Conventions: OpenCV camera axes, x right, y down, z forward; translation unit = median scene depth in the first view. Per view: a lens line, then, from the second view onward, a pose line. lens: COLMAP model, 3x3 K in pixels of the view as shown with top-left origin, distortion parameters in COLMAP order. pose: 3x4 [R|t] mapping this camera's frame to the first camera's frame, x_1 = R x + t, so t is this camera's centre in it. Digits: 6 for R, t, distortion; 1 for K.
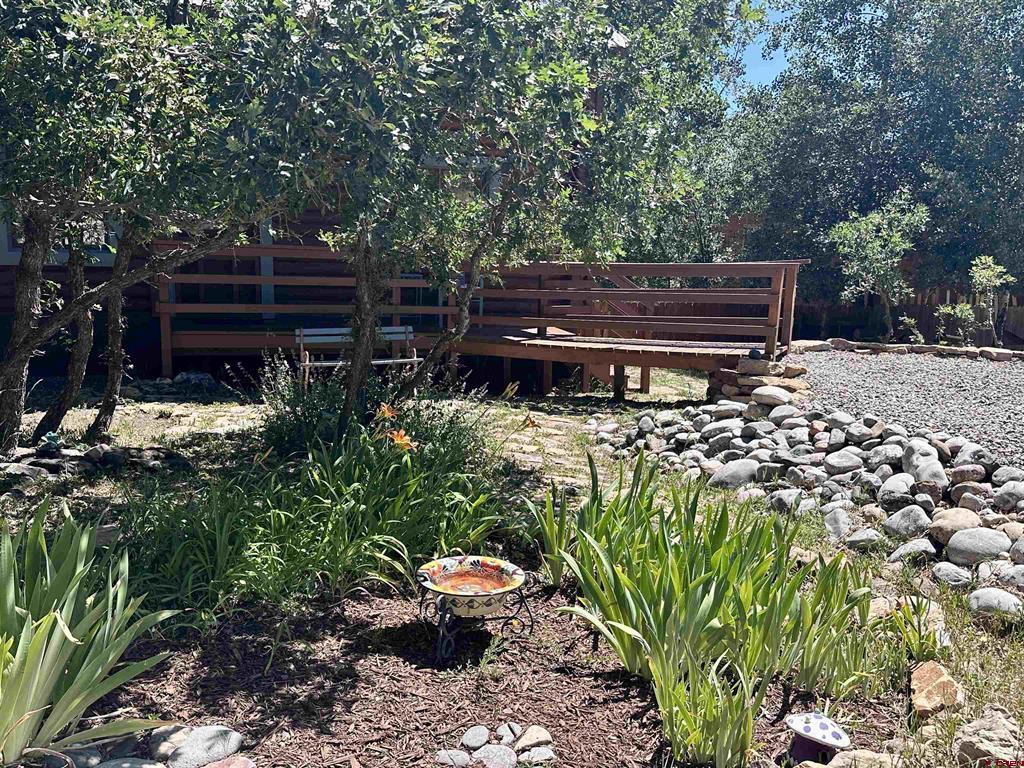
lens RADIAL K [[873.8, 0, 521.7], [0, 873.8, 389.3], [0, 0, 1]] dist [0.092429, -0.143494]
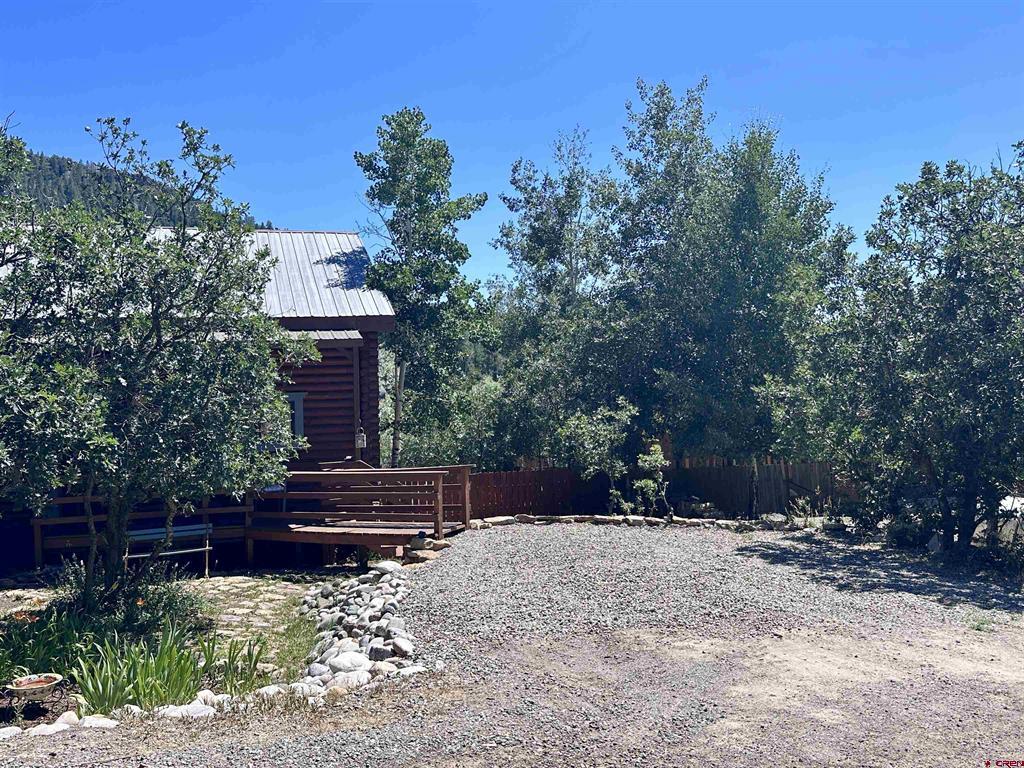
lens RADIAL K [[873.8, 0, 521.7], [0, 873.8, 389.3], [0, 0, 1]] dist [0.092429, -0.143494]
pose [[0.998159, -0.053704, -0.028175, 0.437793], [0.048463, 0.985636, -0.161780, -0.030770], [0.036458, 0.160117, 0.986424, -0.434350]]
